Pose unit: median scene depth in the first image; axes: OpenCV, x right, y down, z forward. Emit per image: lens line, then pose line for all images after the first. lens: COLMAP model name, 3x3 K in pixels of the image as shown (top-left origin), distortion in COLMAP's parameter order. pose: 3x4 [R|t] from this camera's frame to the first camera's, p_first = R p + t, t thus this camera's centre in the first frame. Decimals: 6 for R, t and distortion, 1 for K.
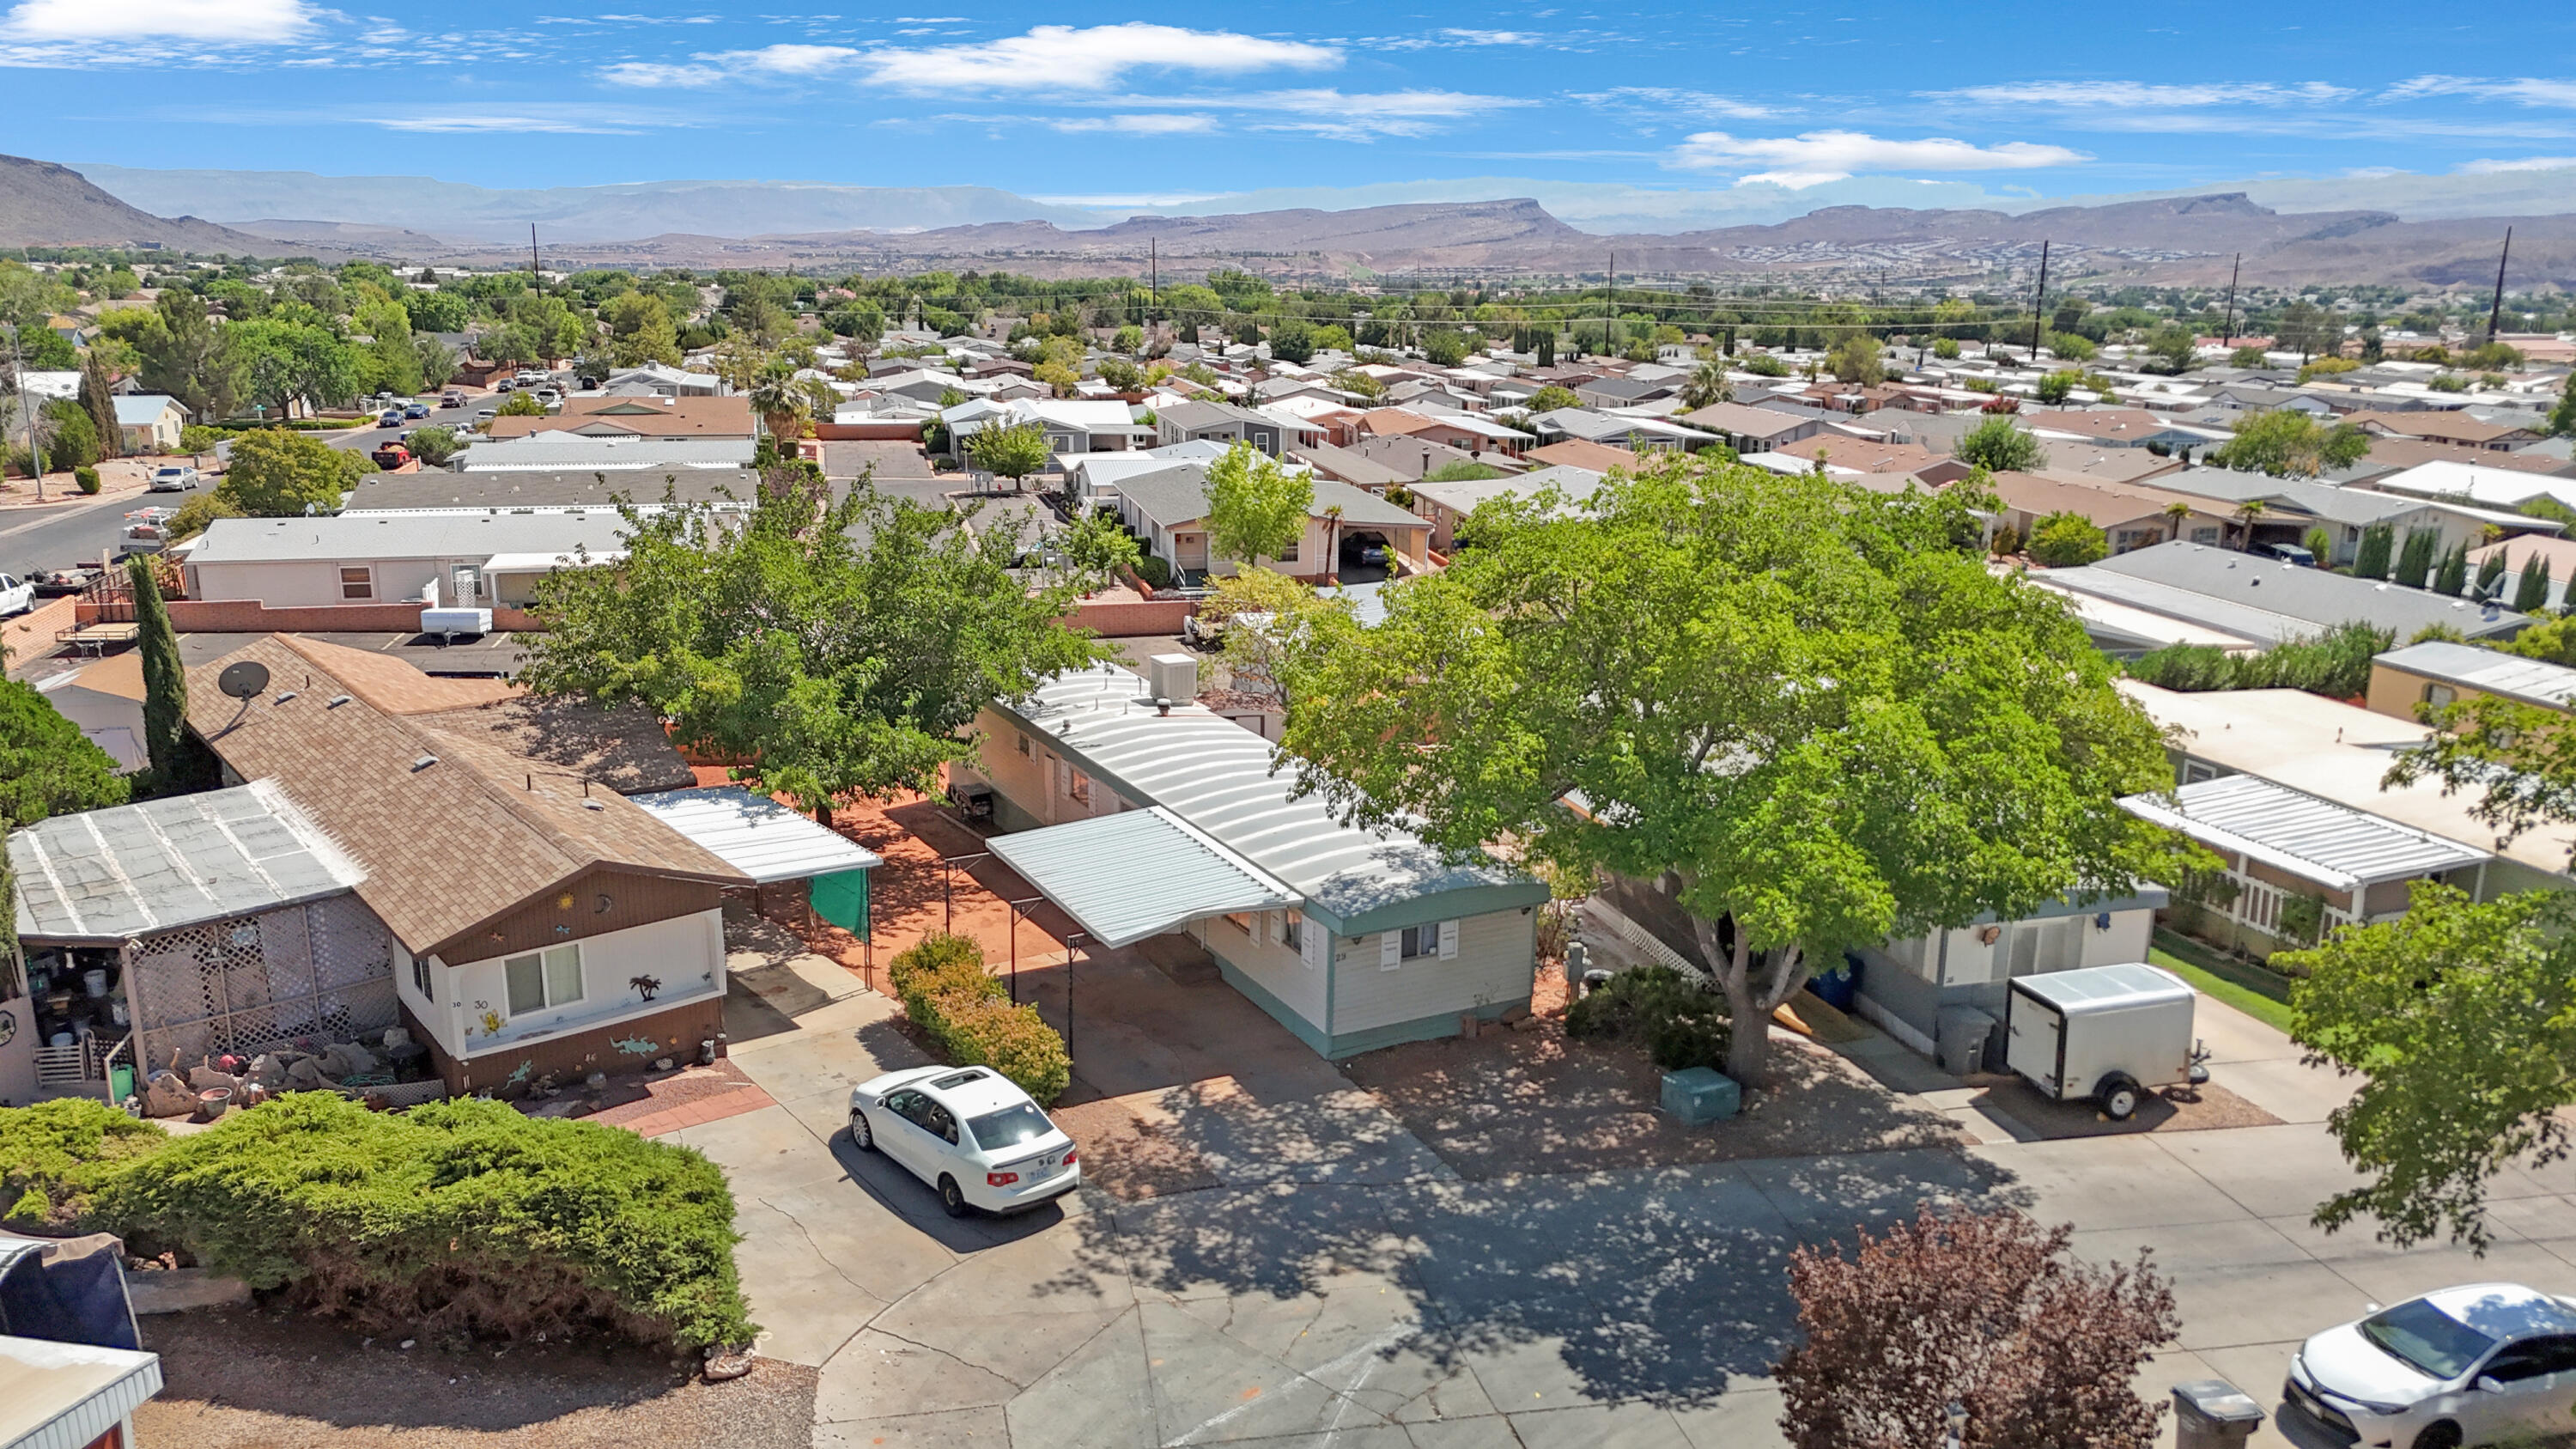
lens RADIAL K [[1873.4, 0, 1288.0], [0, 1873.4, 724.5], [0, 0, 1]] dist [0.078348, -0.077106]
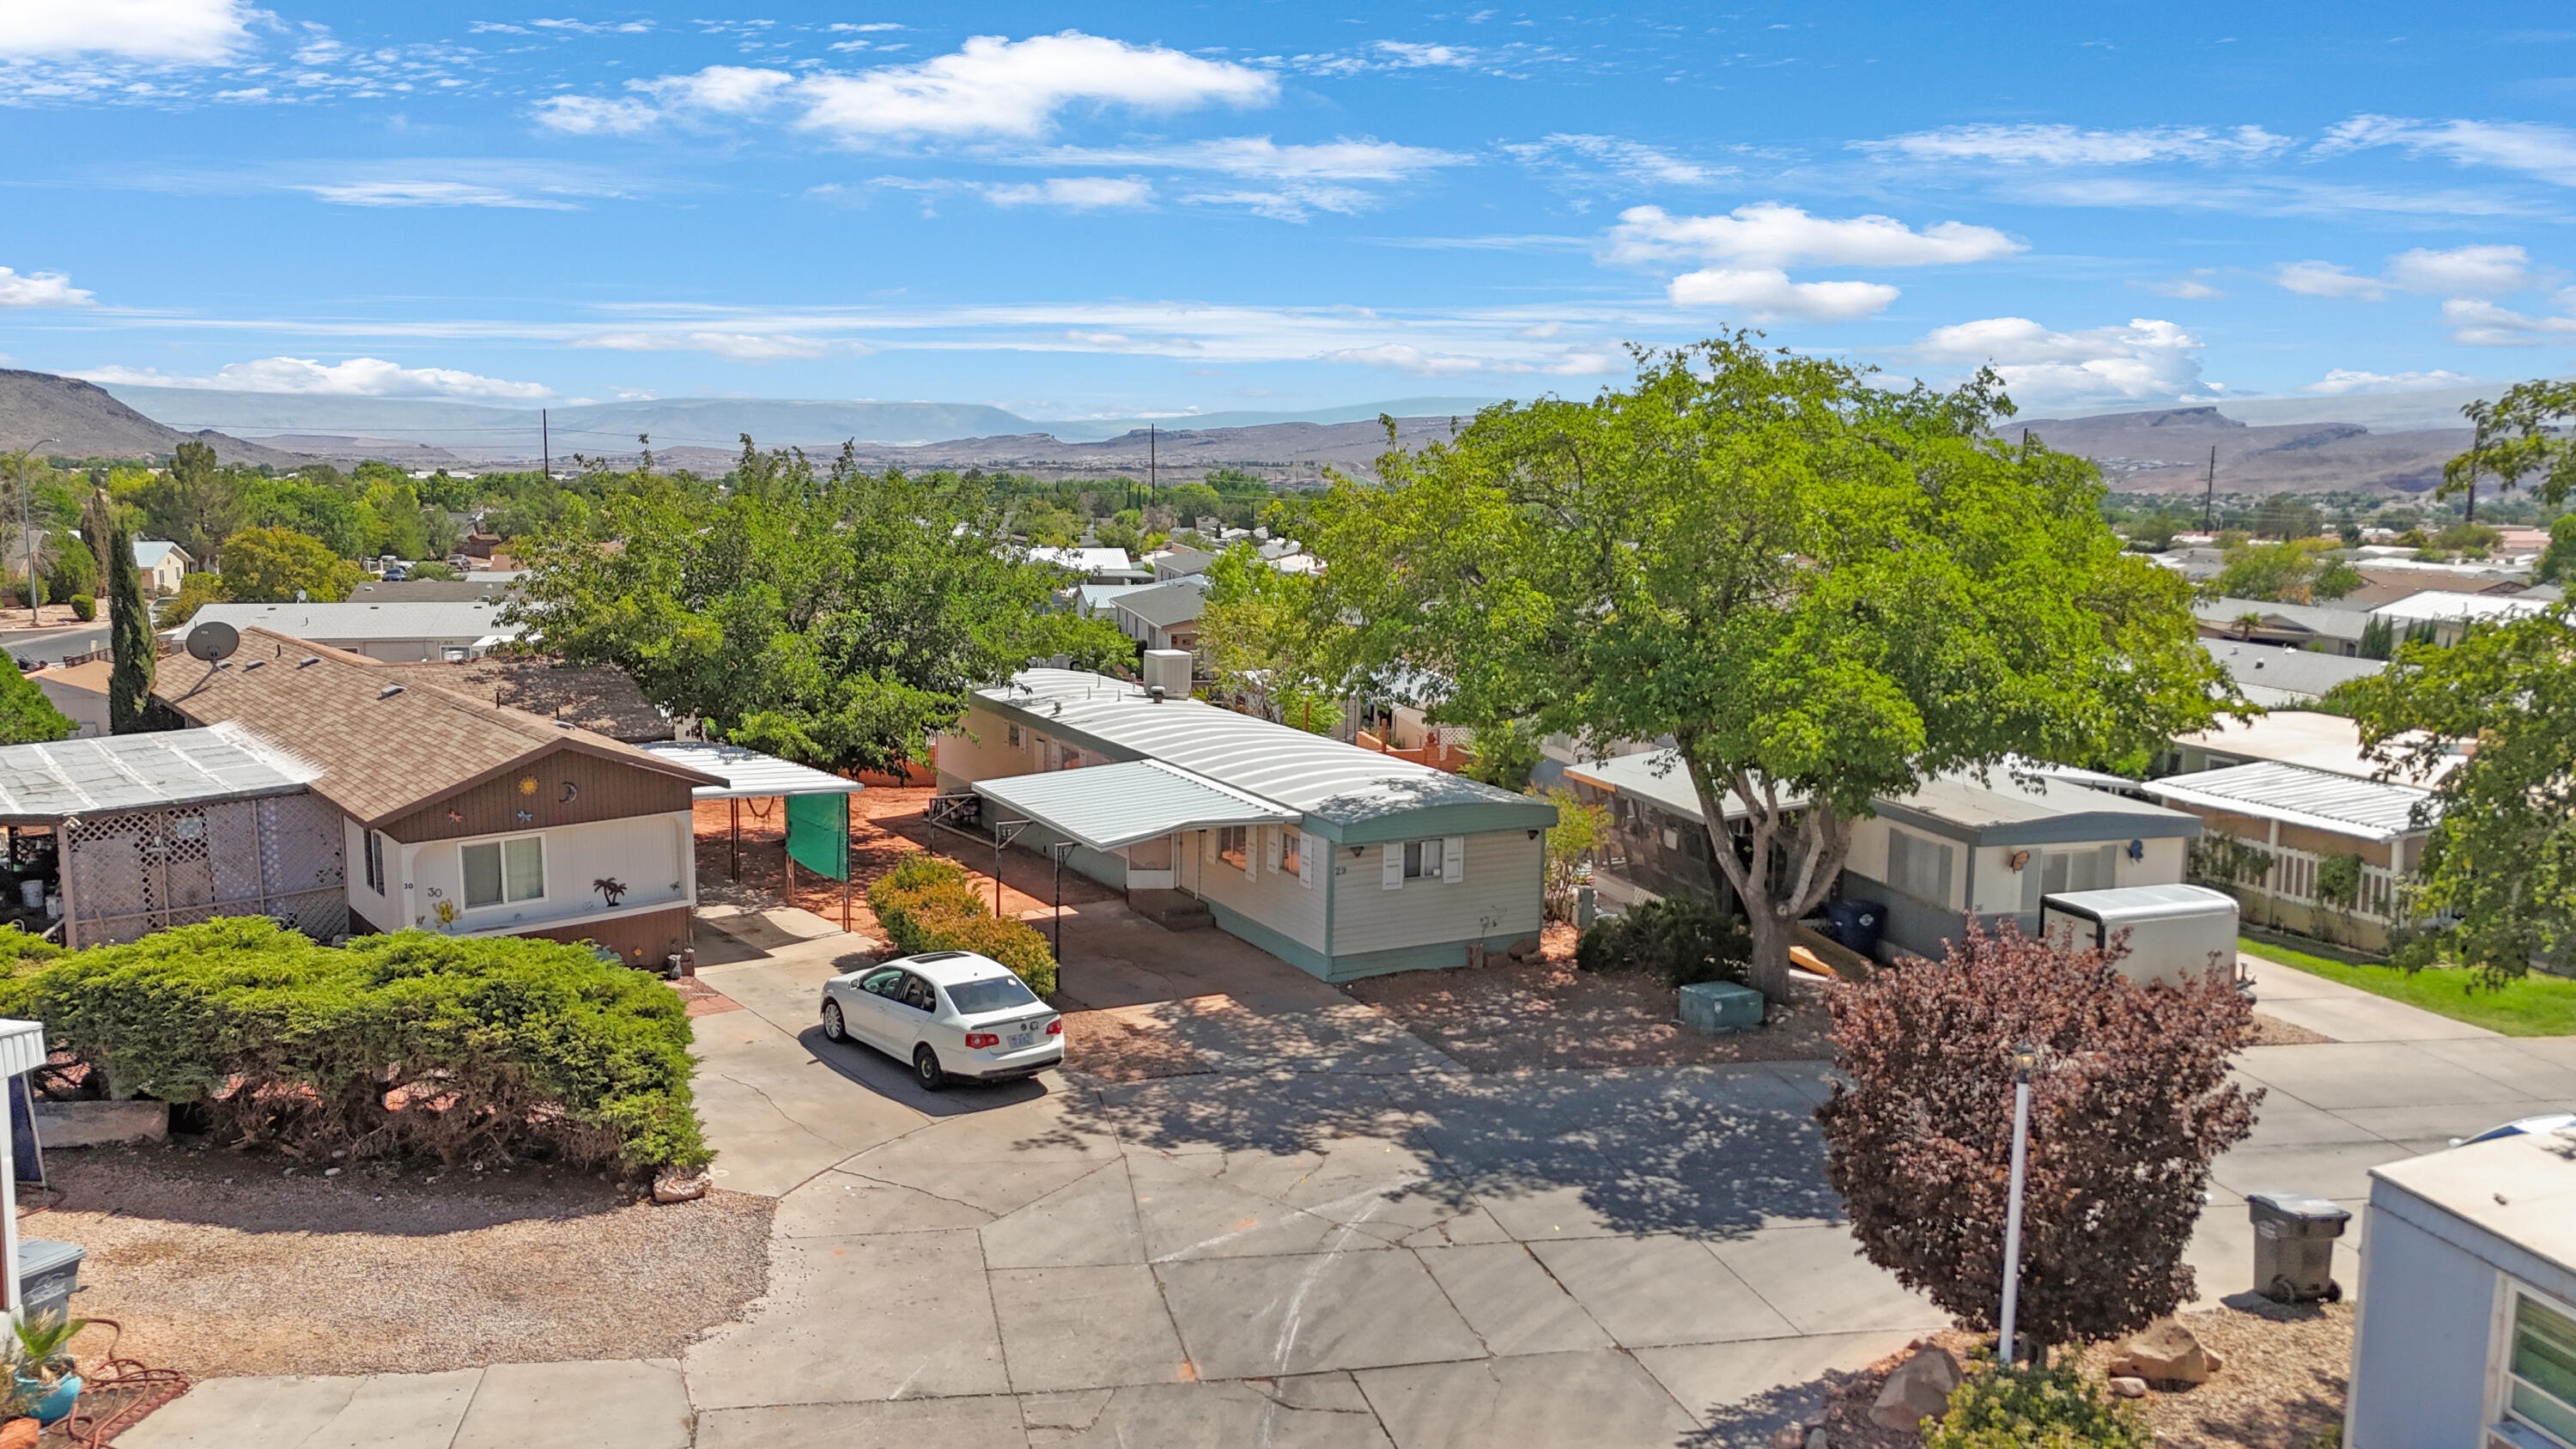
lens RADIAL K [[1873.4, 0, 1288.0], [0, 1873.4, 724.5], [0, 0, 1]] dist [0.078348, -0.077106]
pose [[0.999996, -0.002210, 0.001883, -0.000455], [0.002399, 0.994268, -0.106894, 0.166354], [-0.001636, 0.106898, 0.994269, 0.047063]]
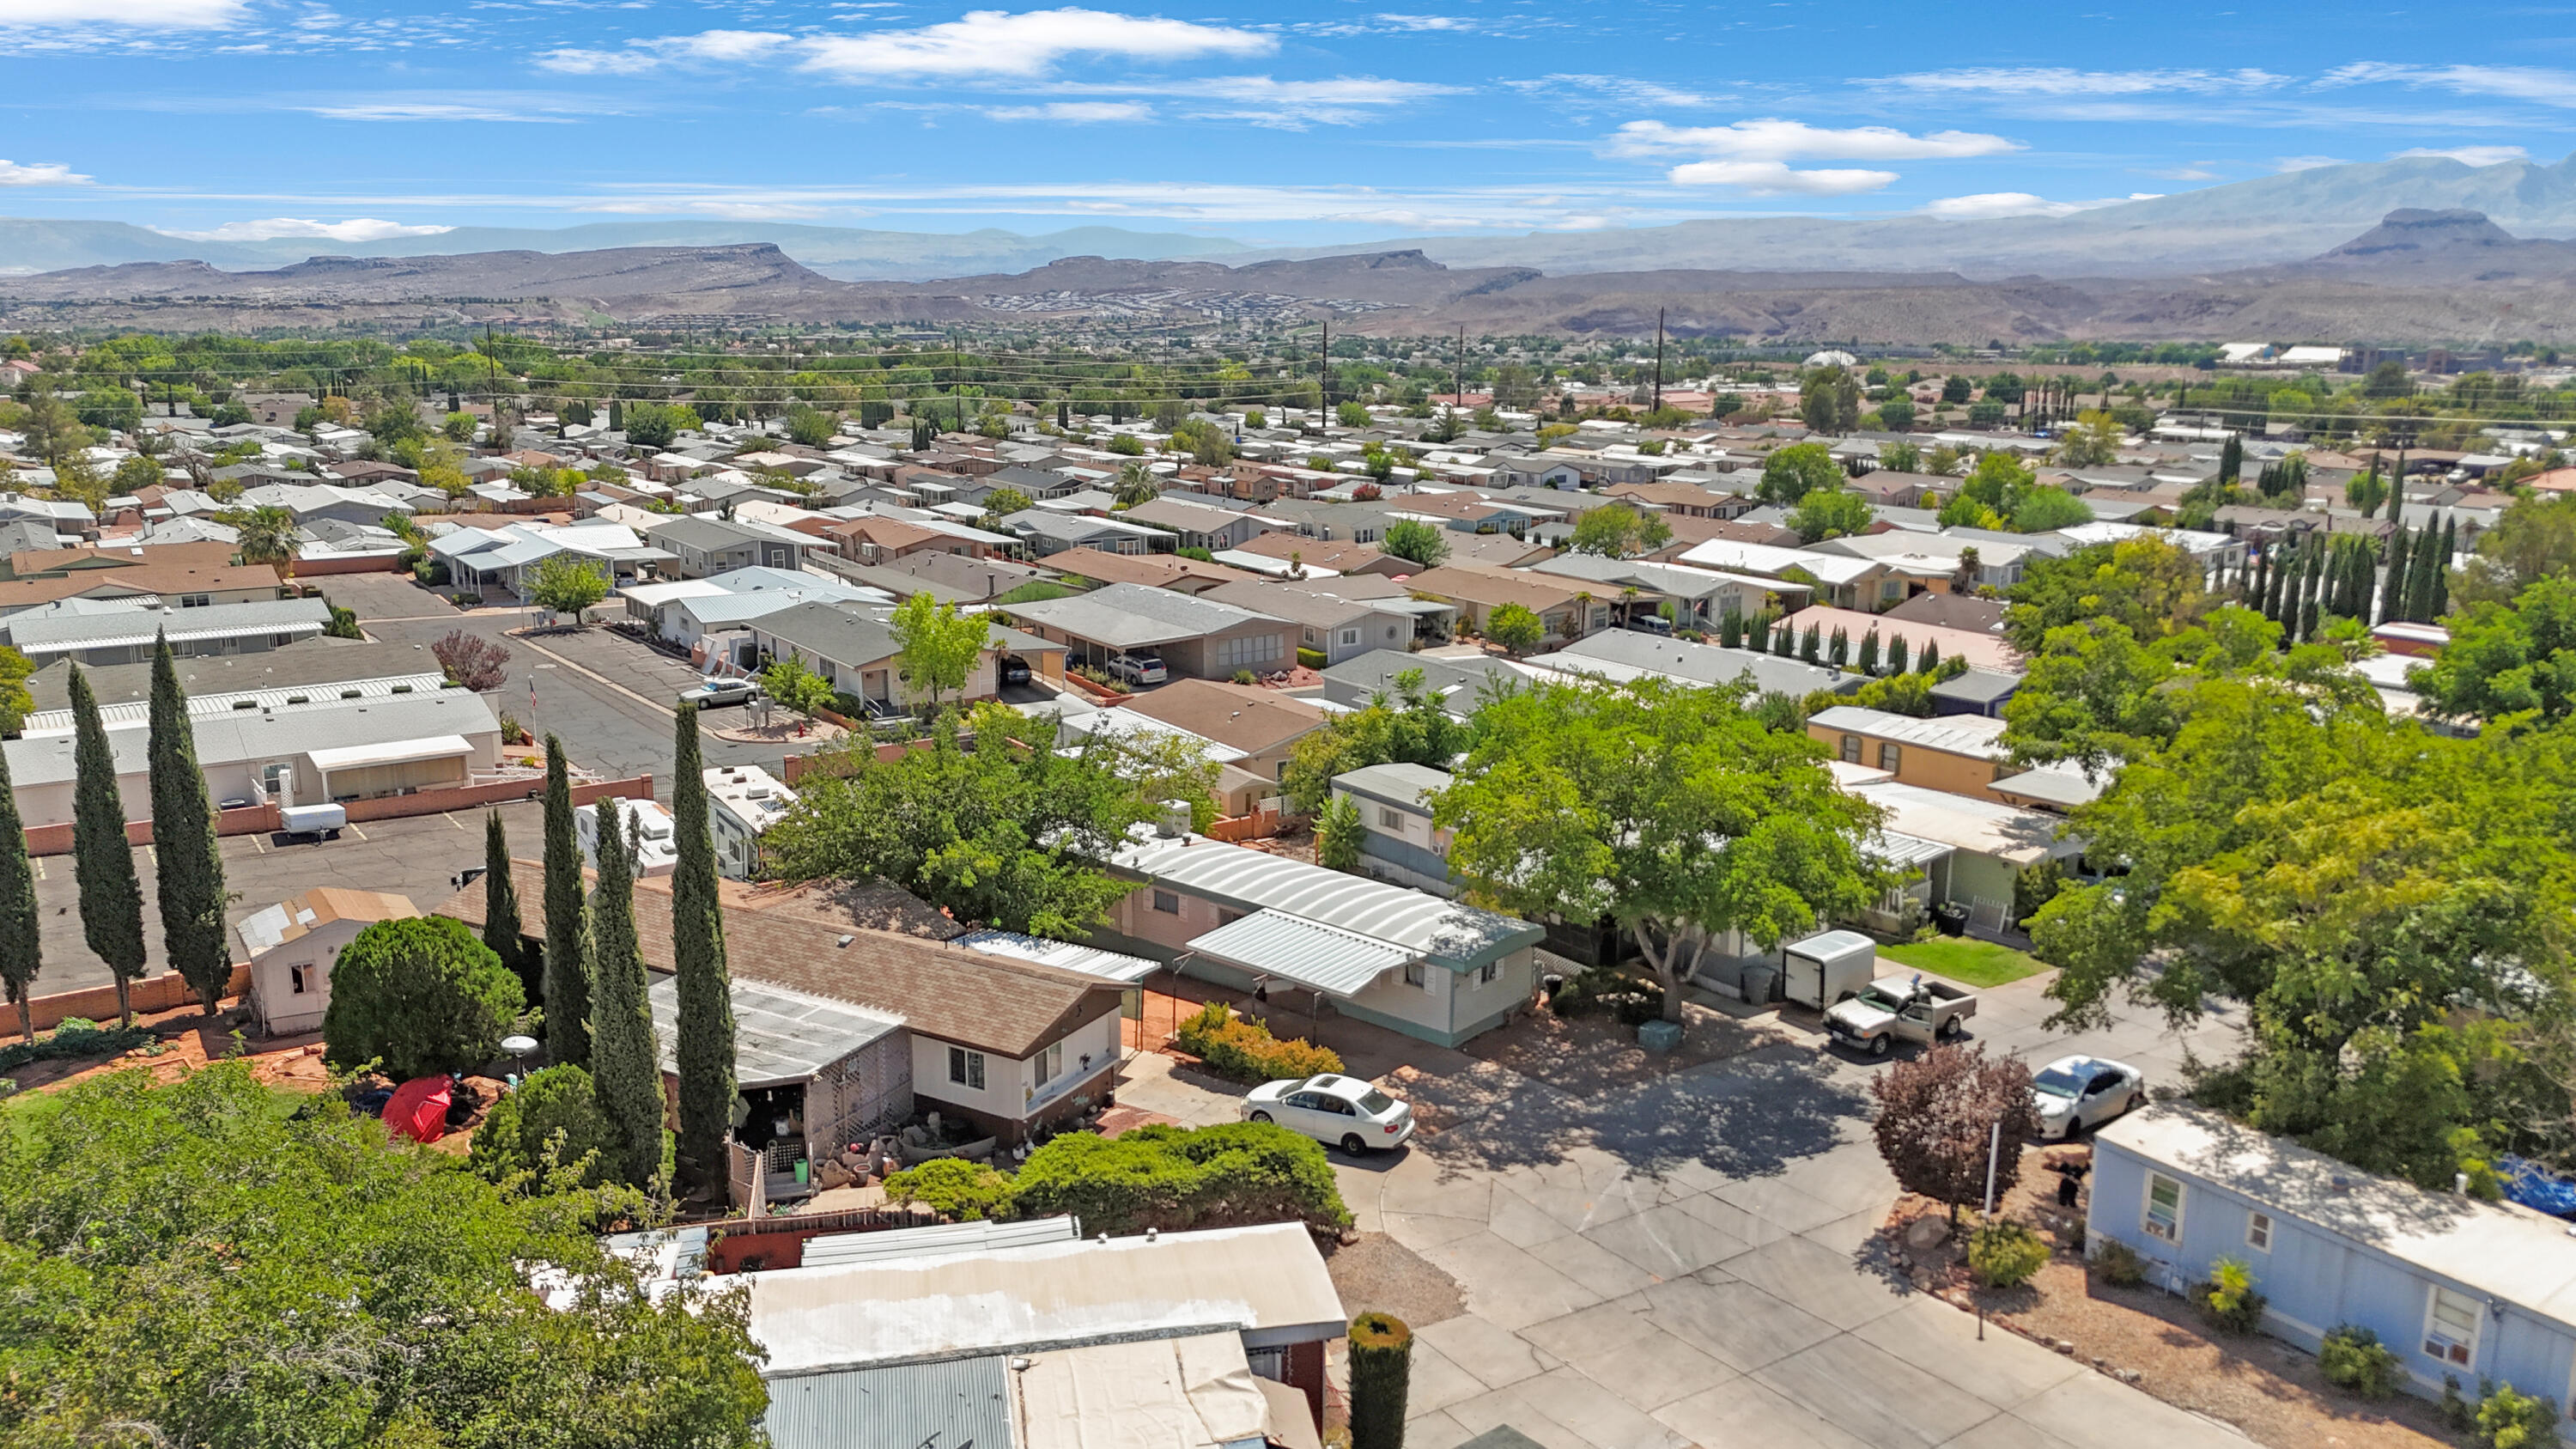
lens RADIAL K [[1873.4, 0, 1288.0], [0, 1873.4, 724.5], [0, 0, 1]] dist [0.078348, -0.077106]
pose [[0.927997, -0.084669, 0.362841, -0.767151], [0.093215, 0.995627, -0.006077, -0.122798], [-0.360740, 0.039462, 0.931831, -0.565924]]
